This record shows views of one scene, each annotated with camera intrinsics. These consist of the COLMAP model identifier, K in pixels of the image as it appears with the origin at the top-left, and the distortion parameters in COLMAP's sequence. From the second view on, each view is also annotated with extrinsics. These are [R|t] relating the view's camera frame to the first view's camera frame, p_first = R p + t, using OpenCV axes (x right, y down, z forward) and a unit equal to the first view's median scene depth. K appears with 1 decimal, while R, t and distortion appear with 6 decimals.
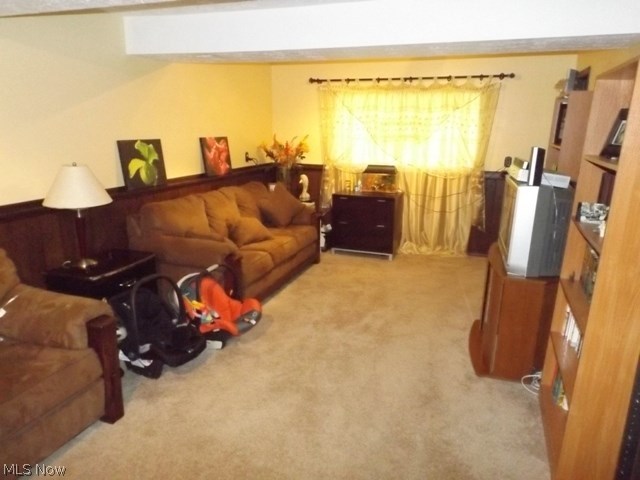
lens RADIAL K [[462.3, 0, 320.0], [0, 462.3, 240.0], [0, 0, 1]] dist [0.025437, -0.032868]
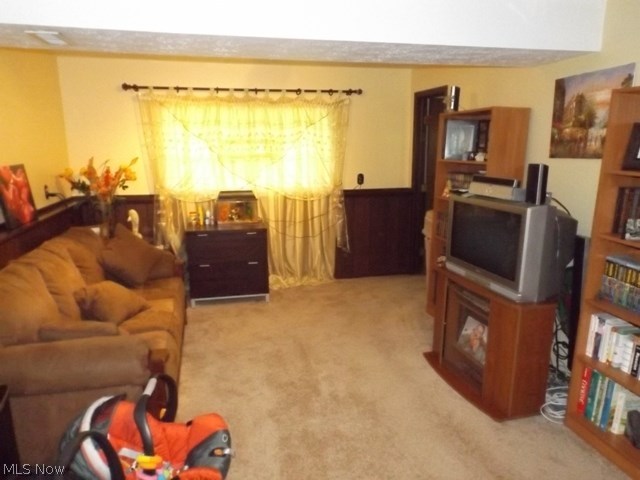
lens RADIAL K [[462.3, 0, 320.0], [0, 462.3, 240.0], [0, 0, 1]] dist [0.025437, -0.032868]
pose [[0.837669, -0.125155, 0.531646, -0.200236], [0.144582, 0.989480, 0.005129, -0.056167], [-0.526695, 0.072570, 0.846951, 0.217845]]
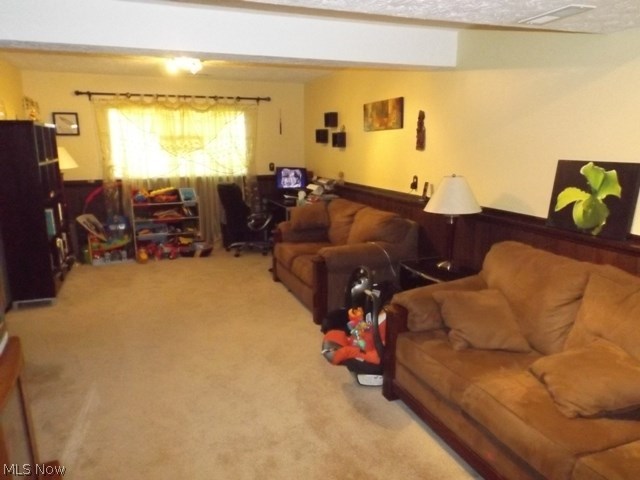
lens RADIAL K [[462.3, 0, 320.0], [0, 462.3, 240.0], [0, 0, 1]] dist [0.025437, -0.032868]
pose [[-0.751070, 0.118842, -0.649438, 0.405924], [-0.172326, 0.914281, 0.366599, -0.337019], [0.637336, 0.387257, -0.666210, 1.439971]]
